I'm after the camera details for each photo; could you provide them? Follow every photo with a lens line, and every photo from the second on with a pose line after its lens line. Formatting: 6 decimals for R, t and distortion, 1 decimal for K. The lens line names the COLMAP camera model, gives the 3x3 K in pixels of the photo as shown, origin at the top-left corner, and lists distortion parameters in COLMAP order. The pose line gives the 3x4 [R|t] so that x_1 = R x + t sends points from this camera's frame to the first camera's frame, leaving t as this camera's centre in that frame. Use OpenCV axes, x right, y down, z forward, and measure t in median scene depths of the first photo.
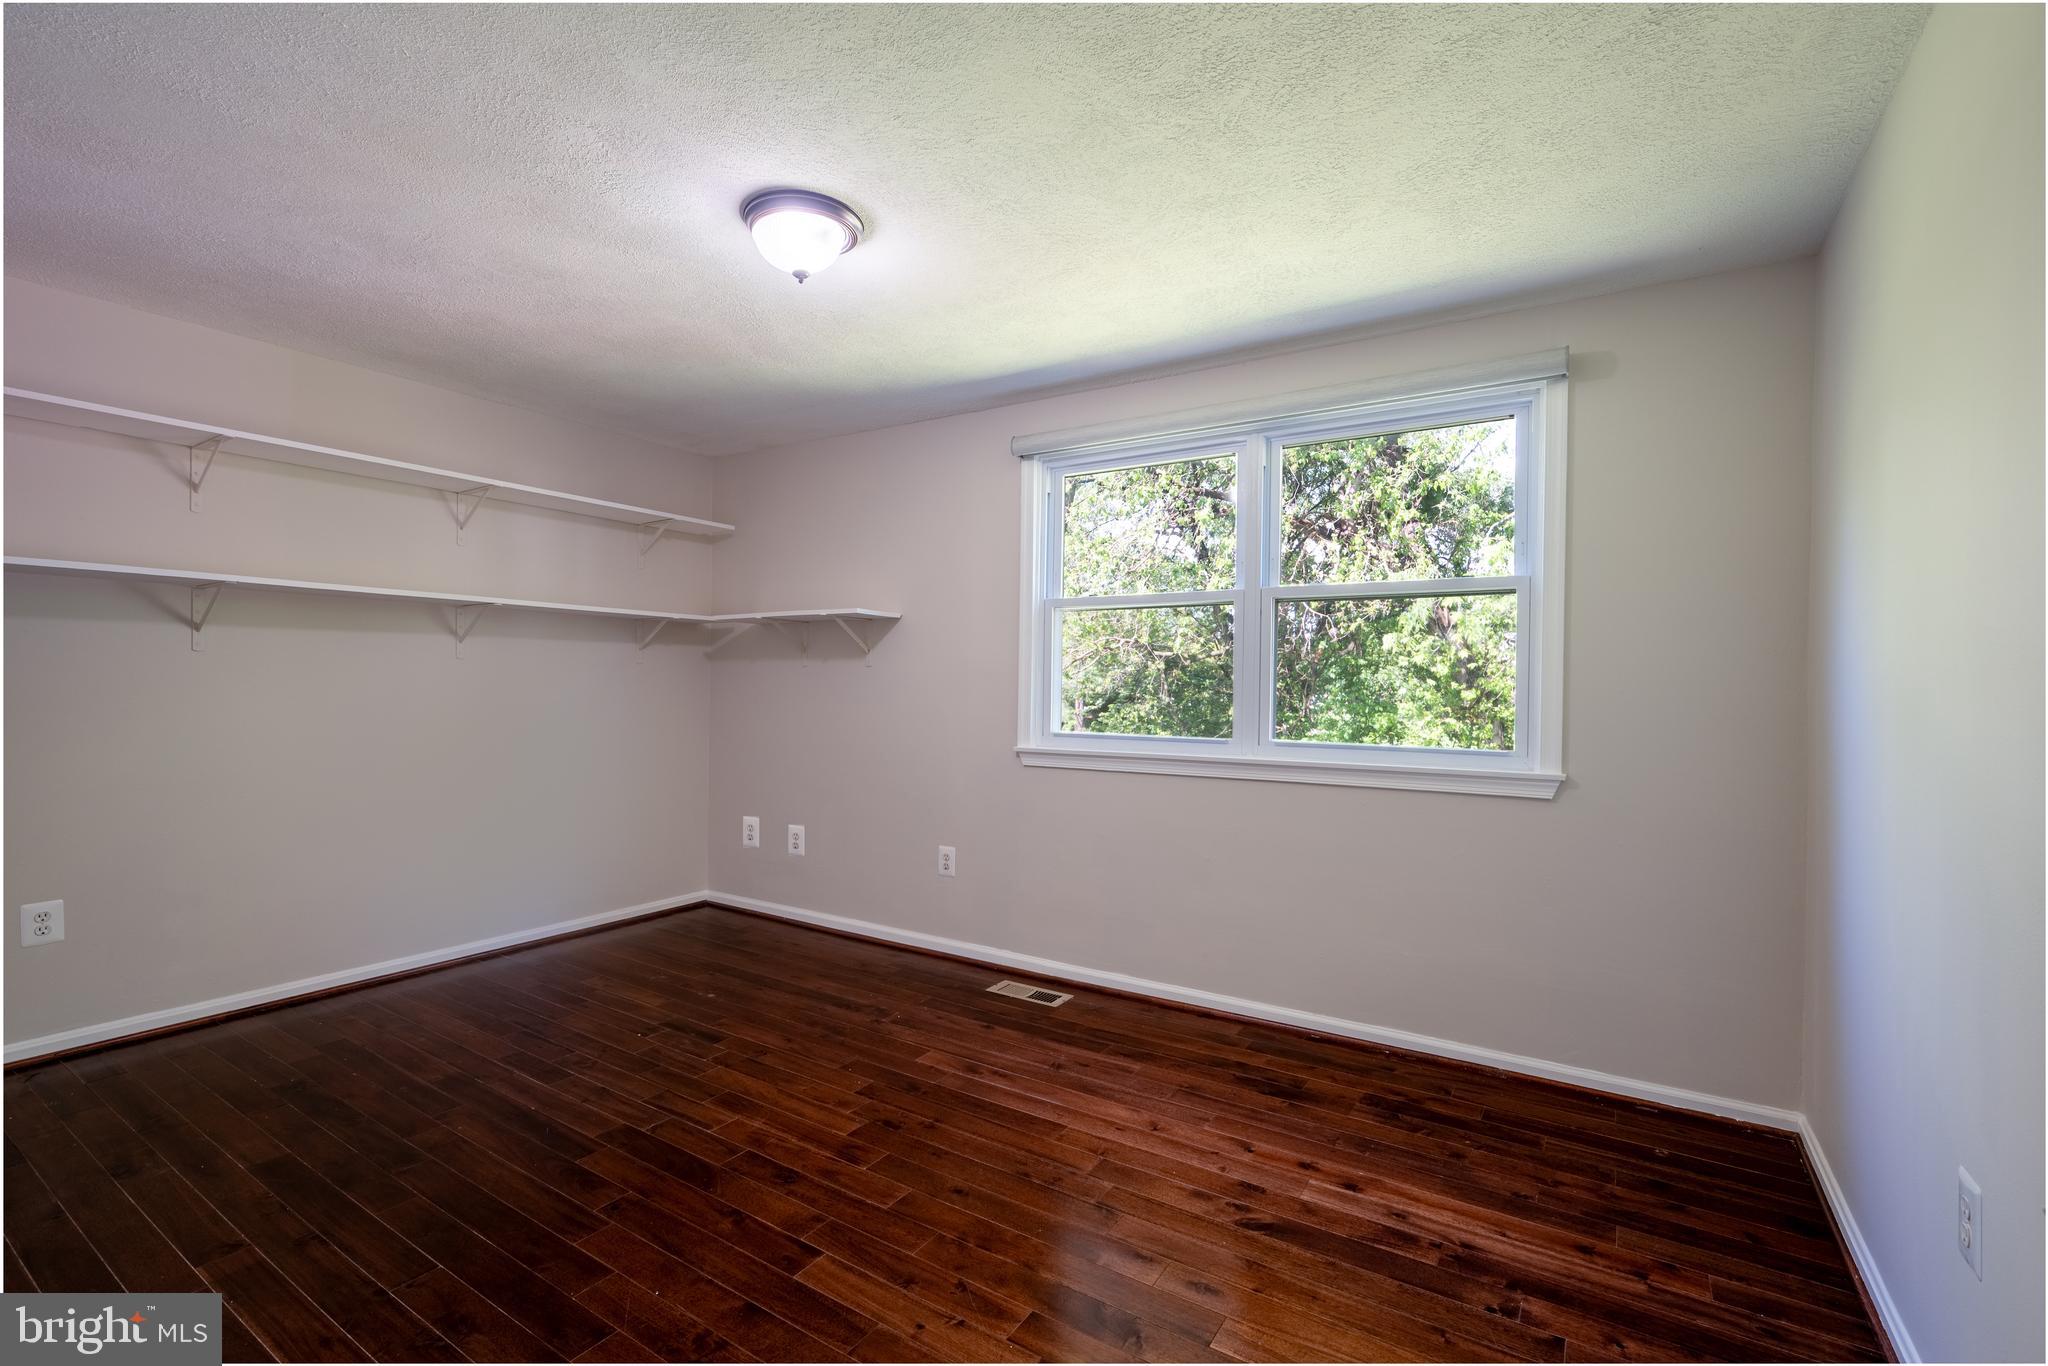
lens RADIAL K [[897.0, 0, 1024.0], [0, 897.0, 683.0], [0, 0, 1]] dist [0.002588, 0.000274]
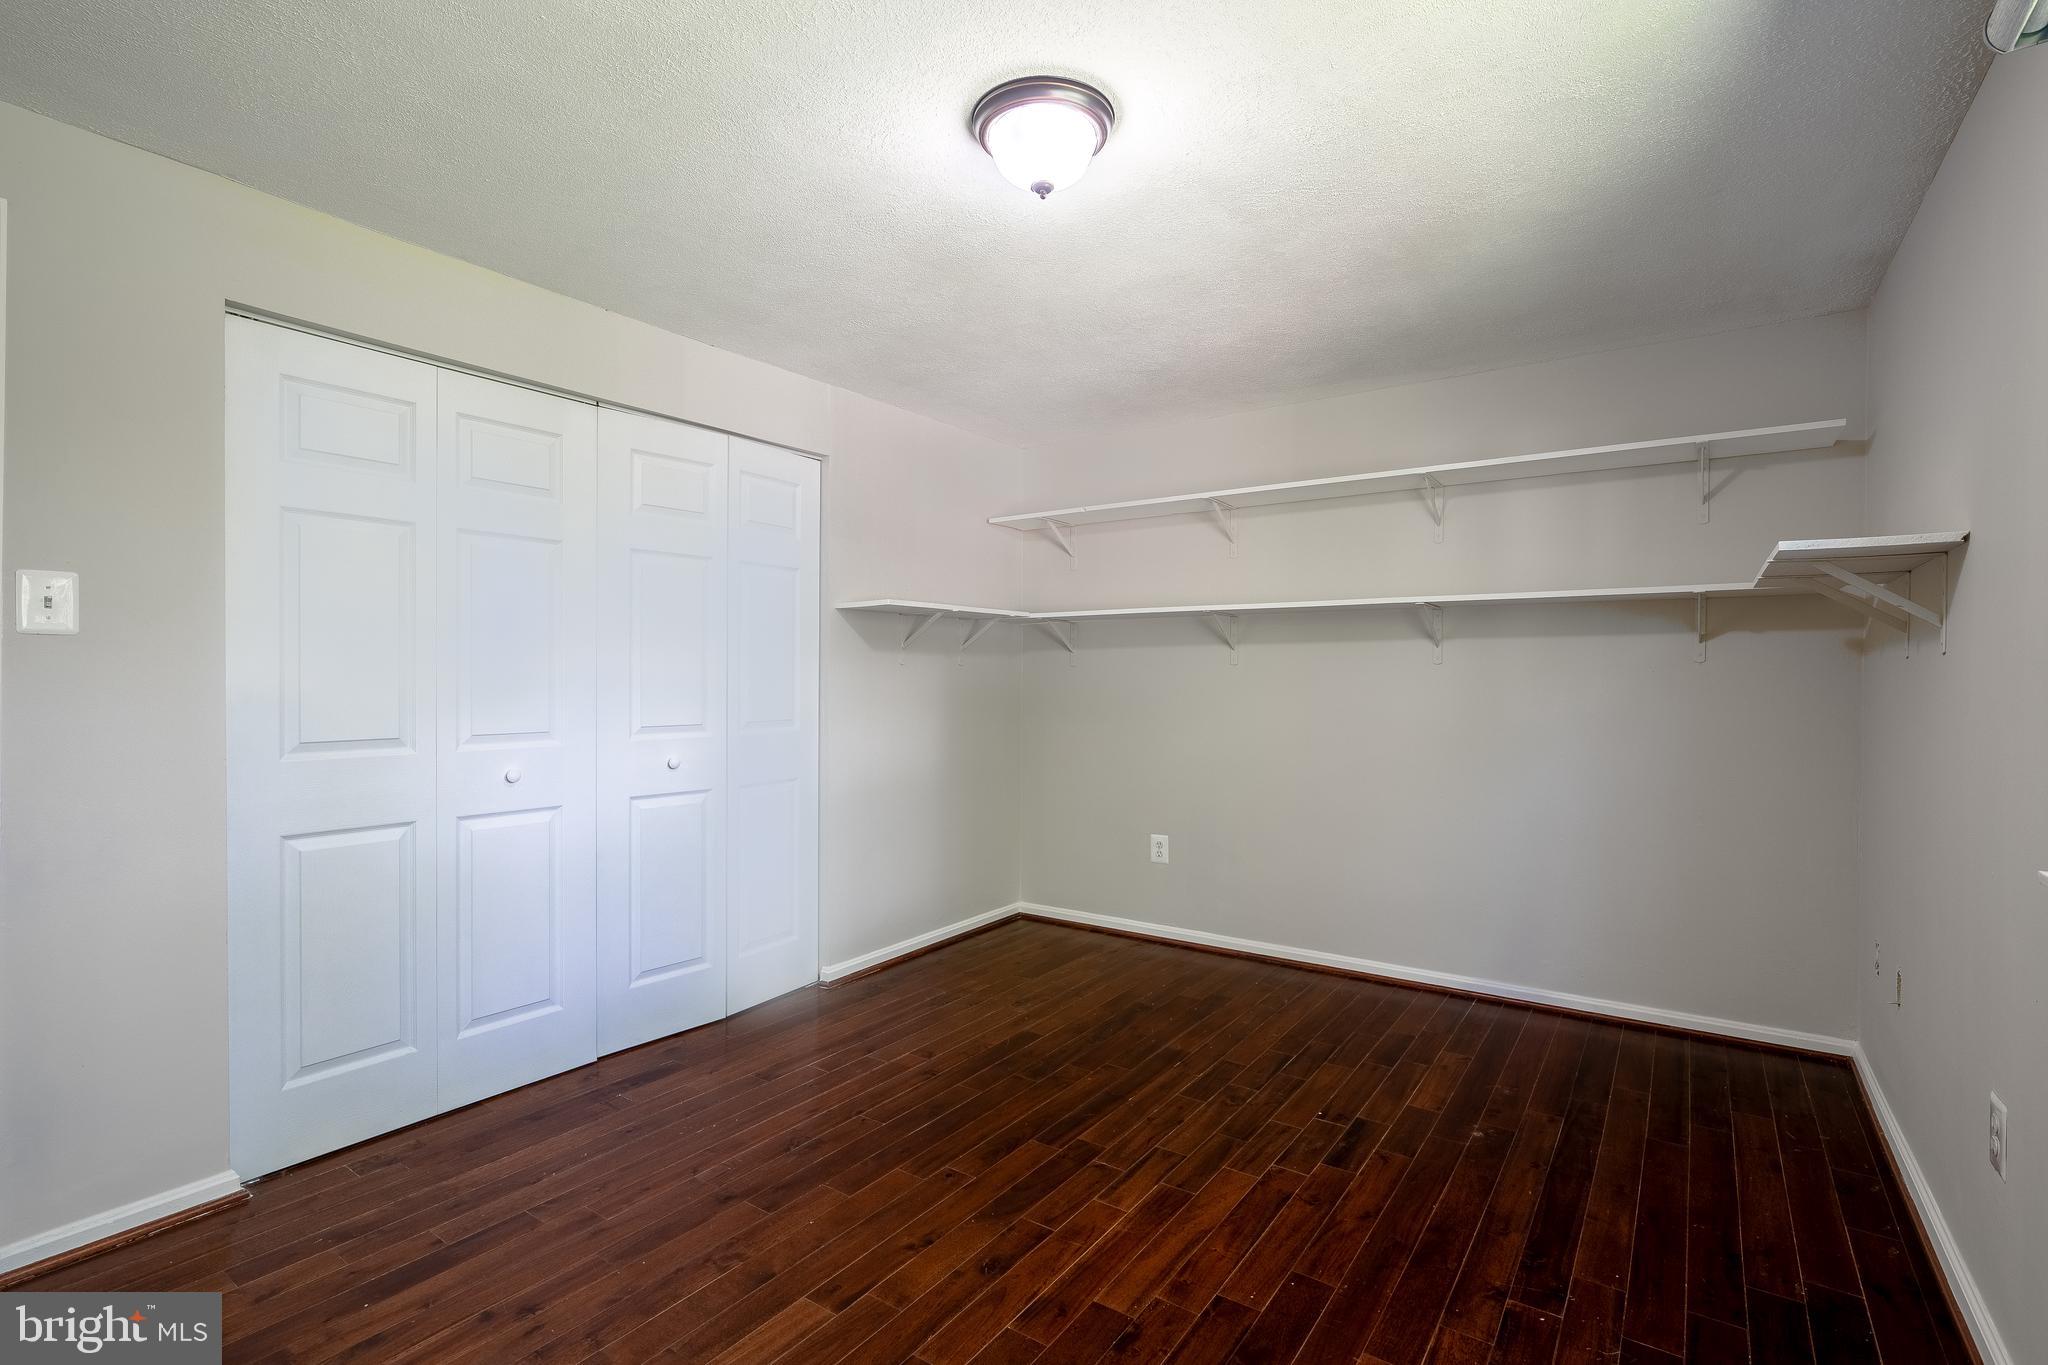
lens RADIAL K [[934.3, 0, 1024.0], [0, 934.3, 682.5], [0, 0, 1]] dist [-0.012740, 0.000274]
pose [[-0.035217, -0.013802, -0.999284, 0.483359], [-0.002430, 0.999903, -0.013725, 0.008847], [0.999377, 0.001945, -0.035247, 0.827719]]
